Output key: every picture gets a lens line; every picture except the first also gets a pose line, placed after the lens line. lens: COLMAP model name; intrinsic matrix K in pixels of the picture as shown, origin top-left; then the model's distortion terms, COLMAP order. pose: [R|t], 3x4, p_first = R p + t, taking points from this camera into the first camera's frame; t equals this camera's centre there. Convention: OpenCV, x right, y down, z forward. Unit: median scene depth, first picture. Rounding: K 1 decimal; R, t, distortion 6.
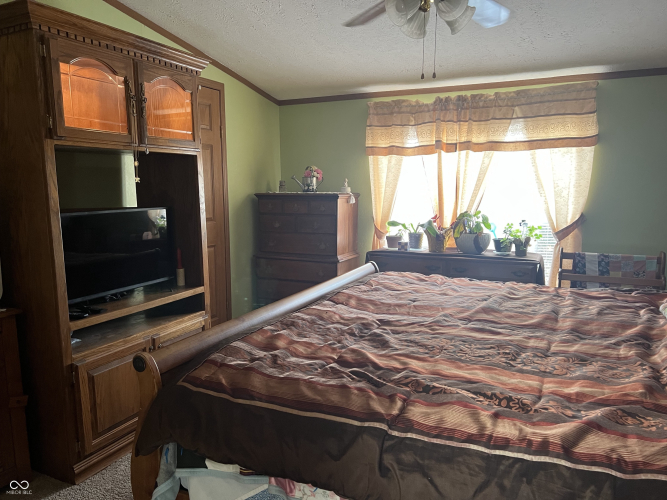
lens RADIAL K [[497.9, 0, 329.1], [0, 497.9, 254.0], [0, 0, 1]] dist [0.066770, -0.072612]
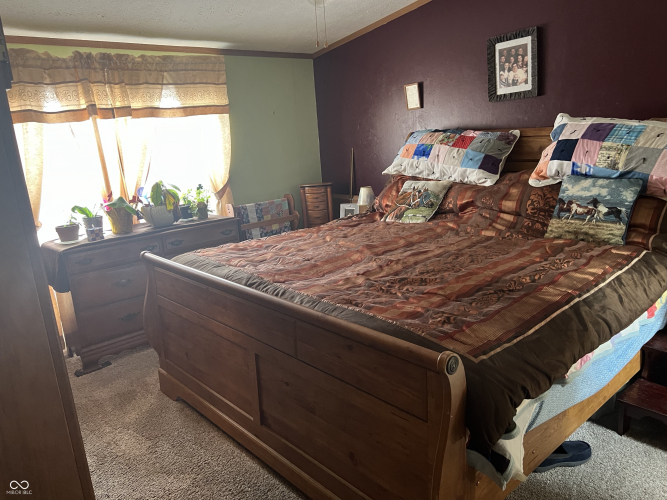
lens RADIAL K [[497.9, 0, 329.1], [0, 497.9, 254.0], [0, 0, 1]] dist [0.066770, -0.072612]
pose [[0.398784, -0.245354, 0.883613, -0.454106], [0.193025, 0.964416, 0.180676, -0.061719], [-0.896500, 0.098509, 0.431953, 0.306549]]
